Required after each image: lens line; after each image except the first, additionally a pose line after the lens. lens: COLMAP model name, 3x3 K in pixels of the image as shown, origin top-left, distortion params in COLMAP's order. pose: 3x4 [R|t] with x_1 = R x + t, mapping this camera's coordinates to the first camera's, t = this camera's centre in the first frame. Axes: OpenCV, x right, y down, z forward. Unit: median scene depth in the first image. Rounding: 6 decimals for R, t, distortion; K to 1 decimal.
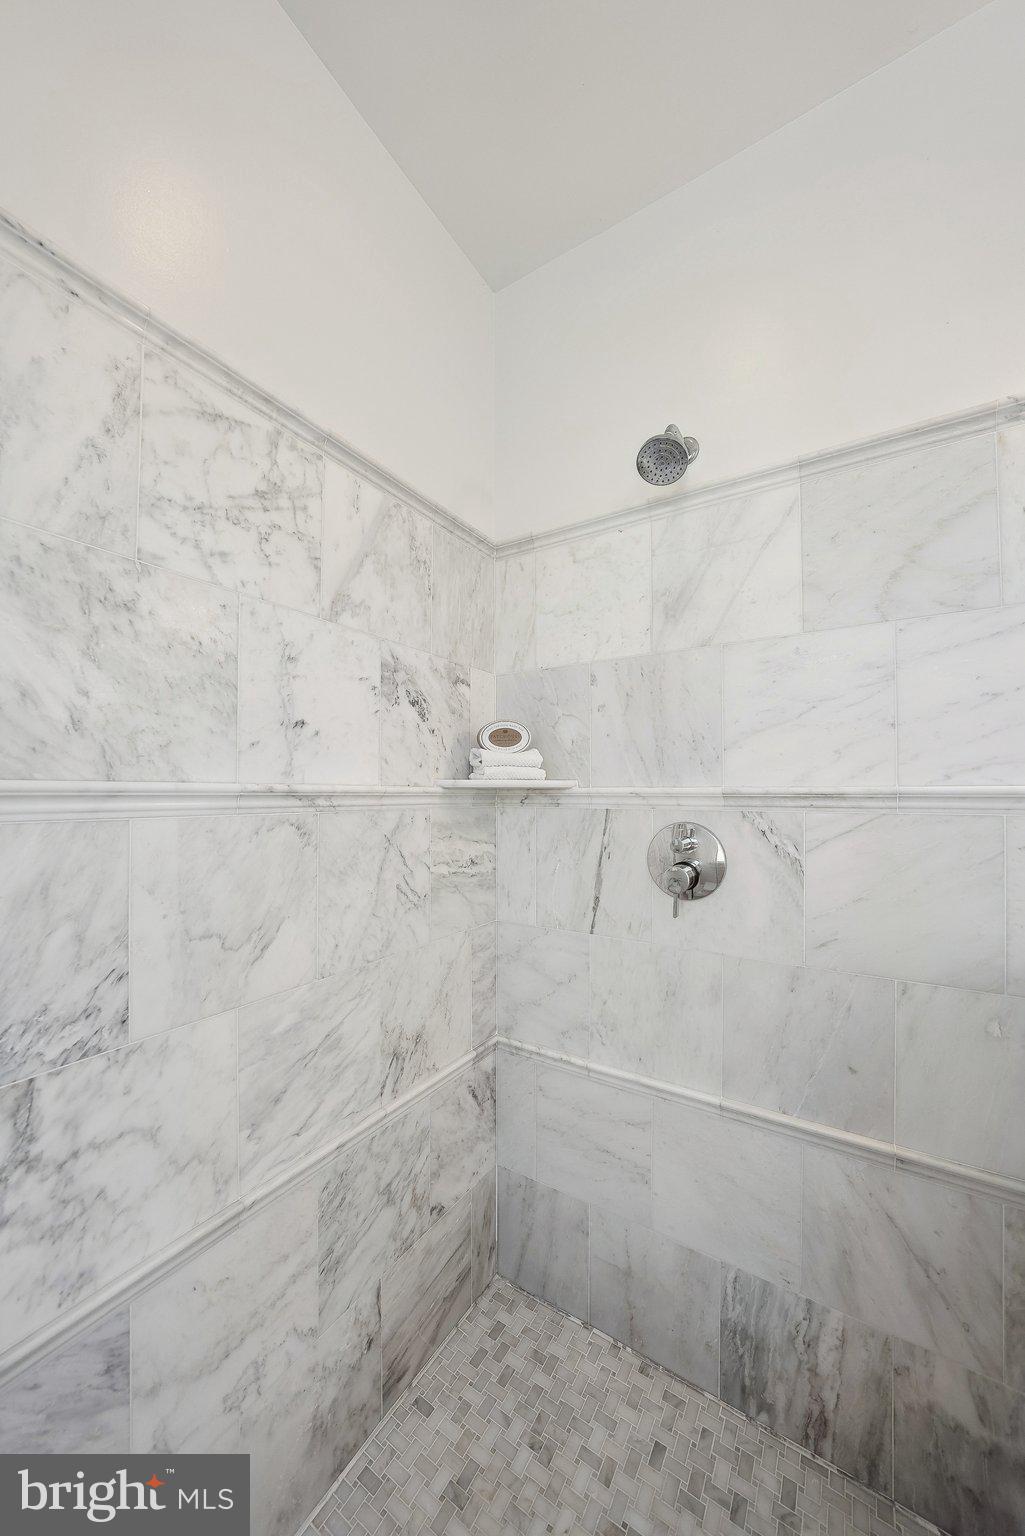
lens RADIAL K [[537.6, 0, 506.8], [0, 537.6, 777.3], [0, 0, 1]] dist [-0.028540, 0.000323]
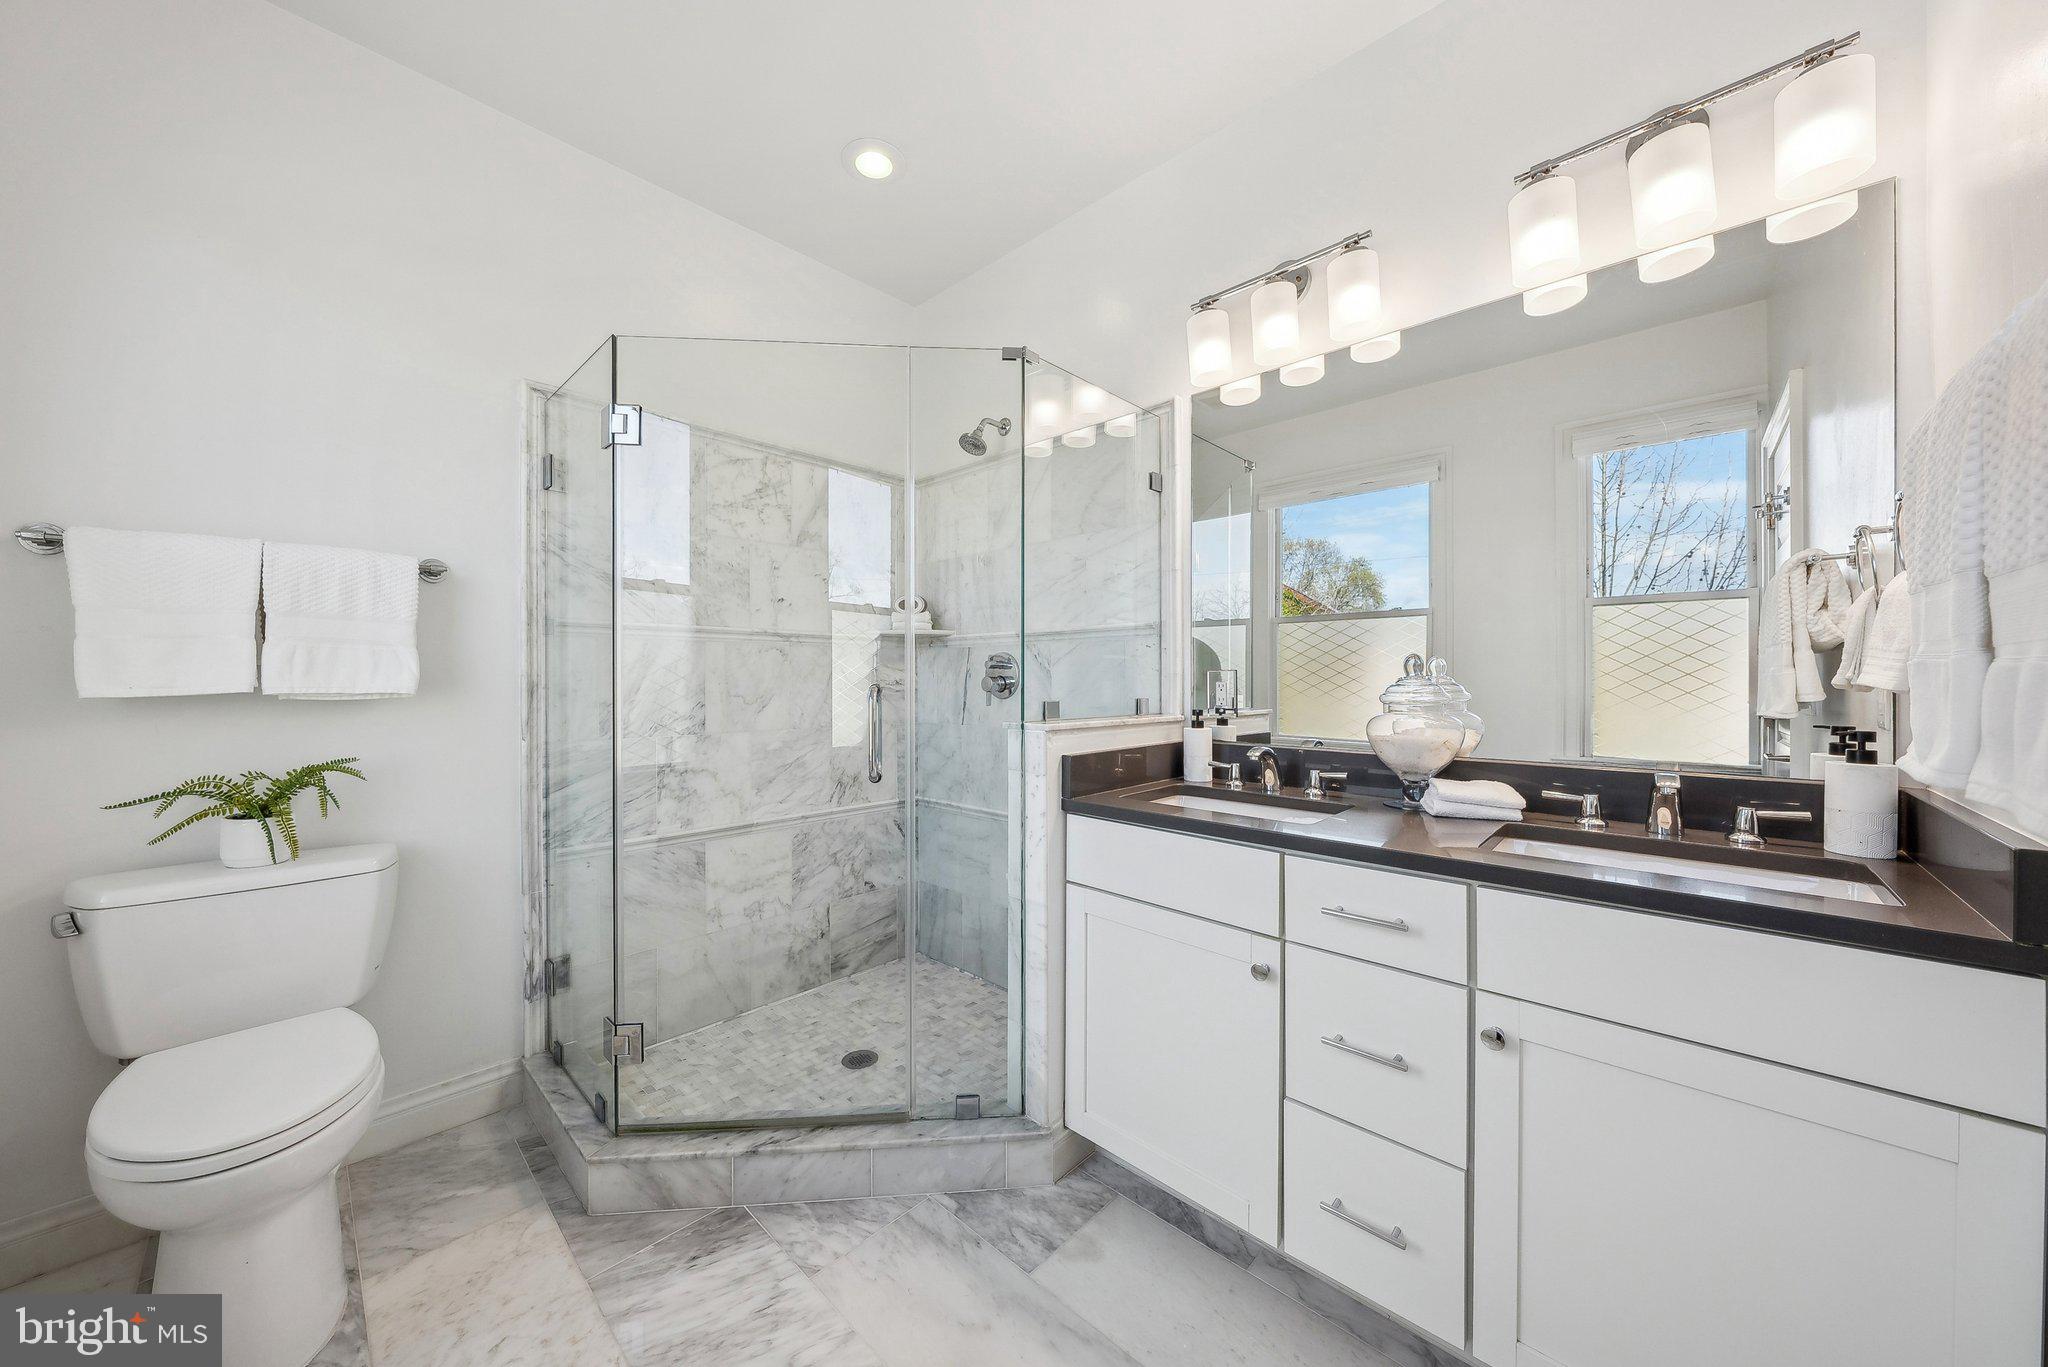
lens RADIAL K [[716.8, 0, 1031.2], [0, 716.8, 676.8], [0, 0, 1]] dist [-0.028540, 0.000323]
pose [[0.983839, -0.005101, -0.178980, 0.955446], [0.008536, 0.999794, 0.018427, 0.137749], [0.178849, -0.019657, 0.983680, -1.387447]]
